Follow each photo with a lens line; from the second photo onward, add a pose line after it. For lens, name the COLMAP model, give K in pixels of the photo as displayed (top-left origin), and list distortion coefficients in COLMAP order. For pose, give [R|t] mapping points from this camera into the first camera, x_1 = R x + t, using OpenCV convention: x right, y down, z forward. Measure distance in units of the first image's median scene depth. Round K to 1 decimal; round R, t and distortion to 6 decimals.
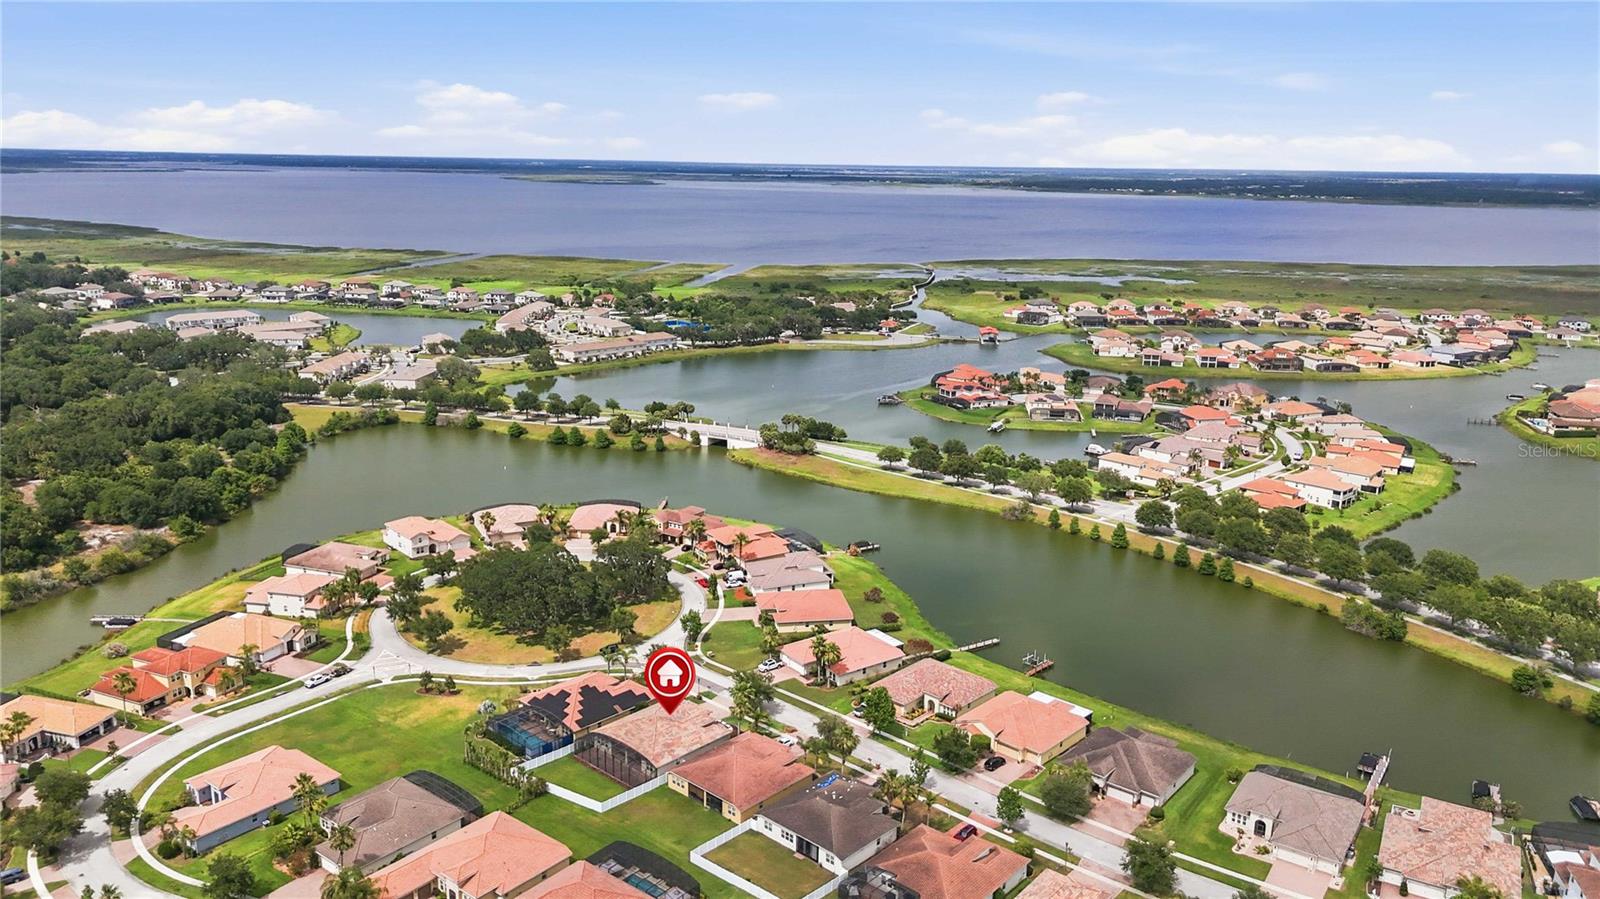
lens RADIAL K [[1170.8, 0, 806.3], [0, 1170.8, 455.9], [0, 0, 1]] dist [0.080906, -0.087111]
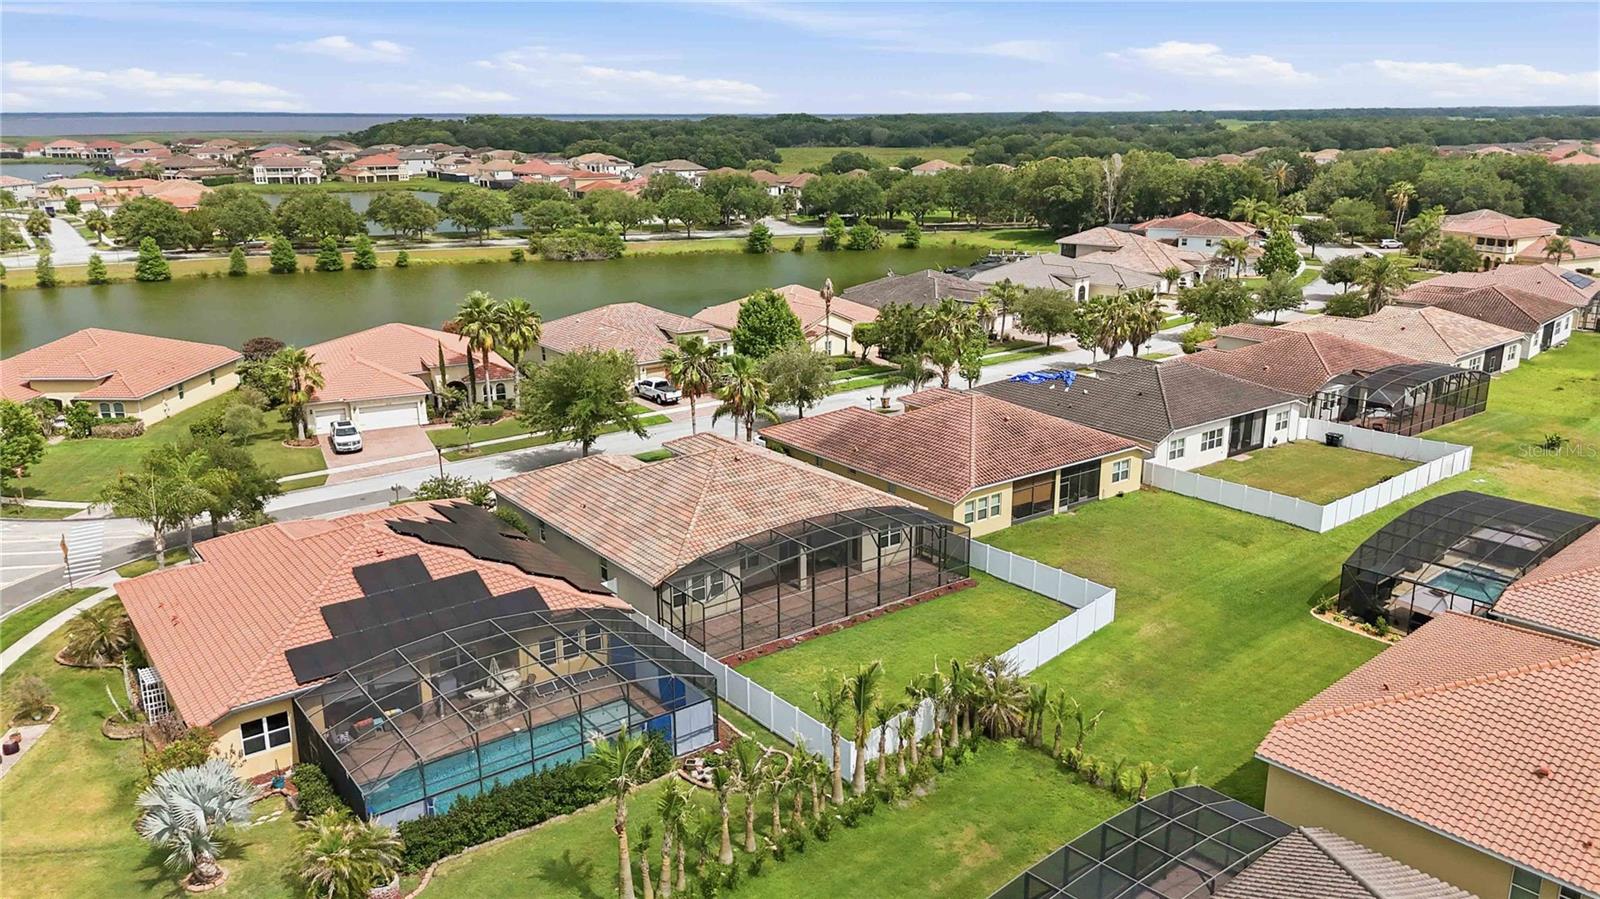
lens RADIAL K [[1170.8, 0, 806.3], [0, 1170.8, 455.9], [0, 0, 1]] dist [0.080906, -0.087111]
pose [[0.176640, -0.290575, 0.940407, -0.203184], [0.245025, 0.938334, 0.243911, 0.072170], [-0.953290, 0.187339, 0.236946, 0.433283]]
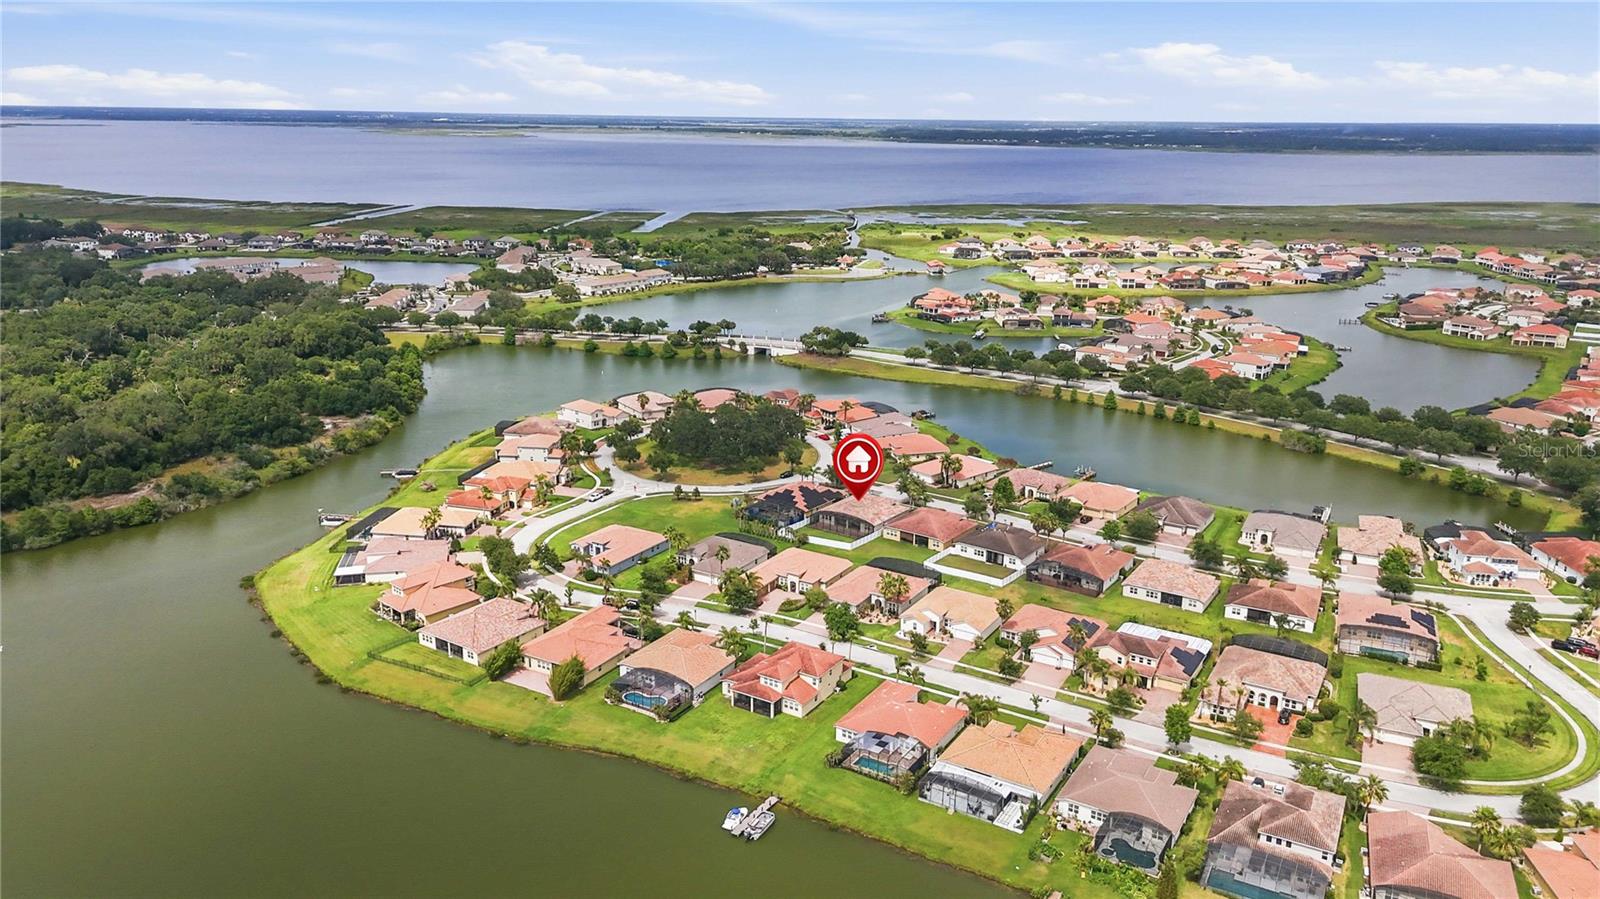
lens RADIAL K [[1170.8, 0, 806.3], [0, 1170.8, 455.9], [0, 0, 1]] dist [0.080906, -0.087111]
pose [[0.993163, -0.037268, 0.110627, -0.171558], [0.033025, 0.998656, 0.039945, 0.050938], [-0.111967, -0.036019, 0.993059, -0.216906]]
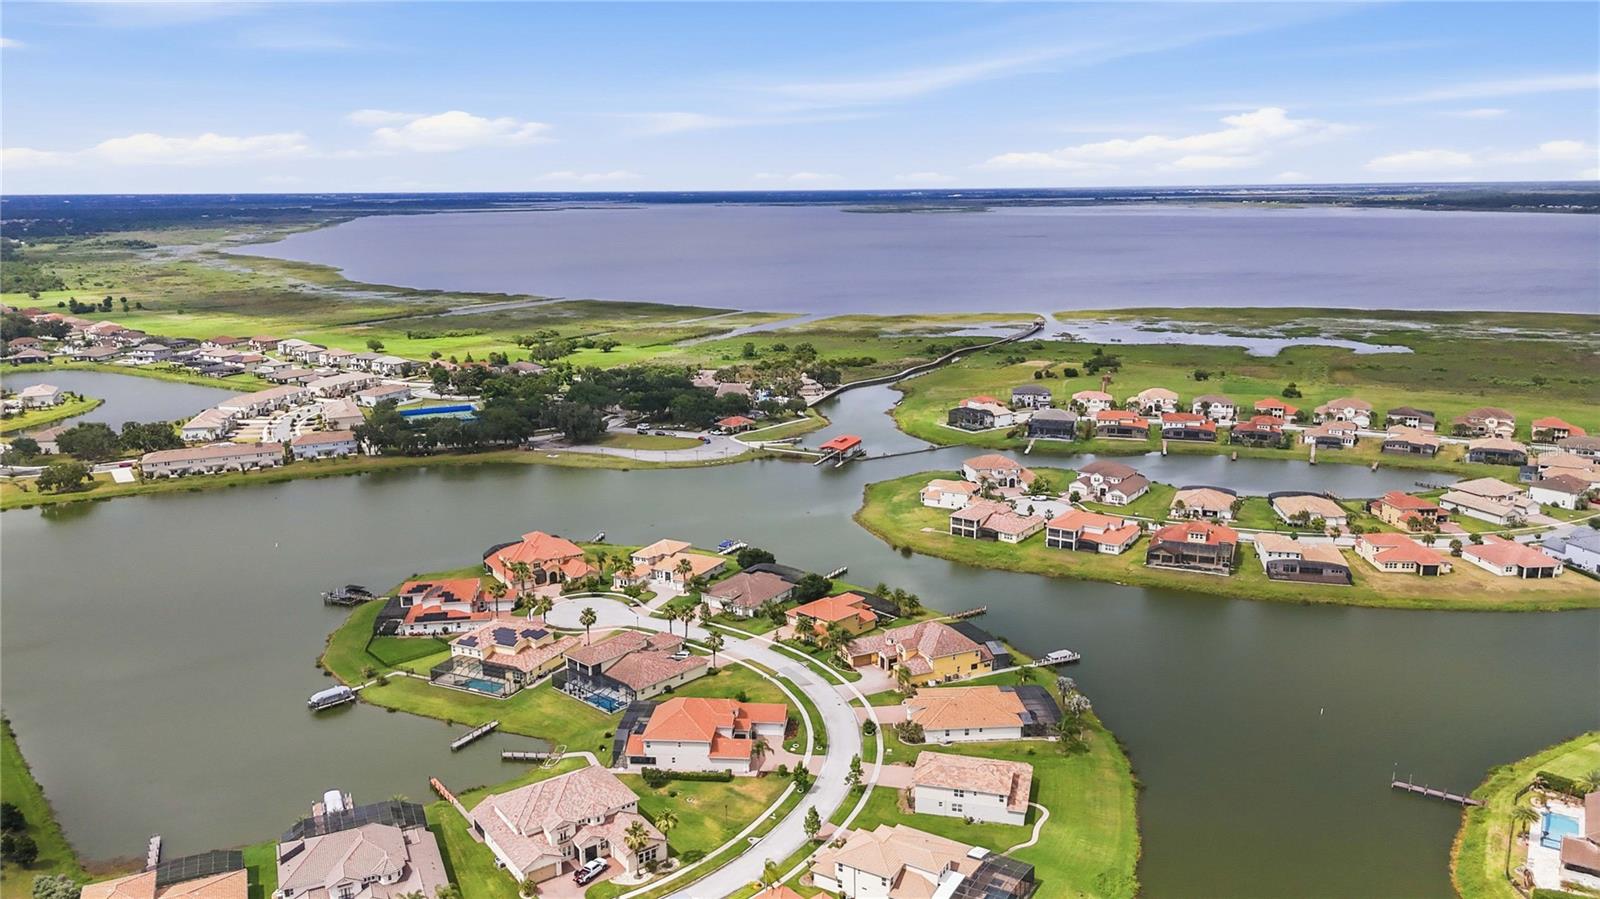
lens RADIAL K [[1170.8, 0, 806.3], [0, 1170.8, 455.9], [0, 0, 1]] dist [0.080906, -0.087111]
pose [[0.945146, 0.049169, -0.322927, 0.572126], [-0.056177, 0.998344, -0.012412, -0.148668], [0.321782, 0.029873, 0.946342, 0.626676]]
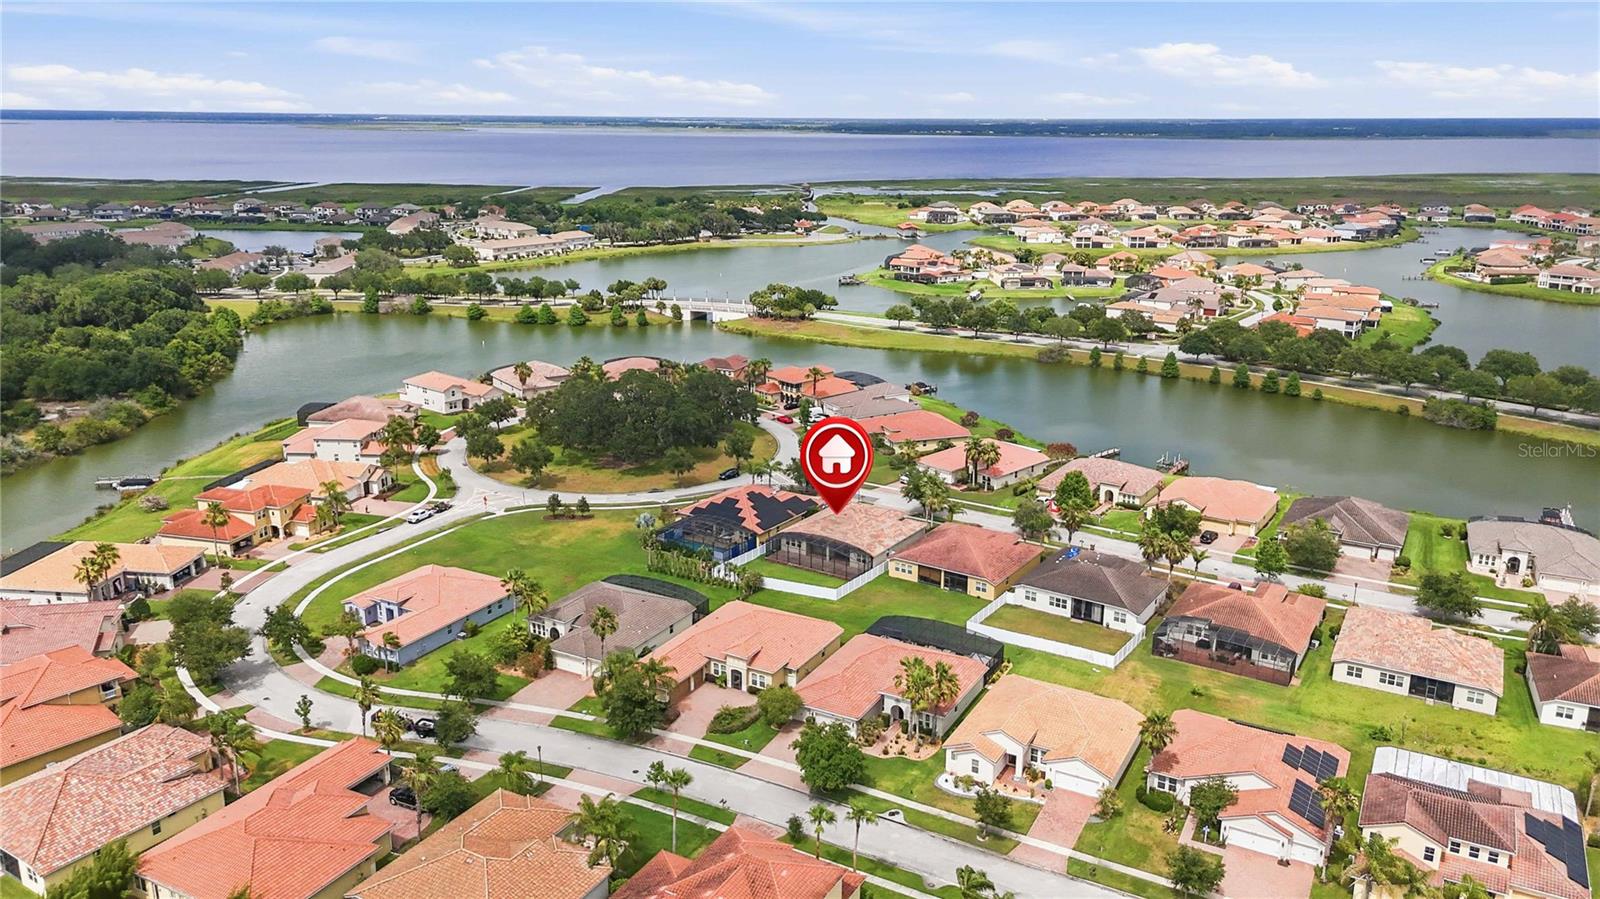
lens RADIAL K [[1170.8, 0, 806.3], [0, 1170.8, 455.9], [0, 0, 1]] dist [0.080906, -0.087111]
pose [[0.987490, -0.054787, 0.147856, -0.139996], [0.049234, 0.997947, 0.040959, 0.067257], [-0.149797, -0.033167, 0.988160, 0.055365]]
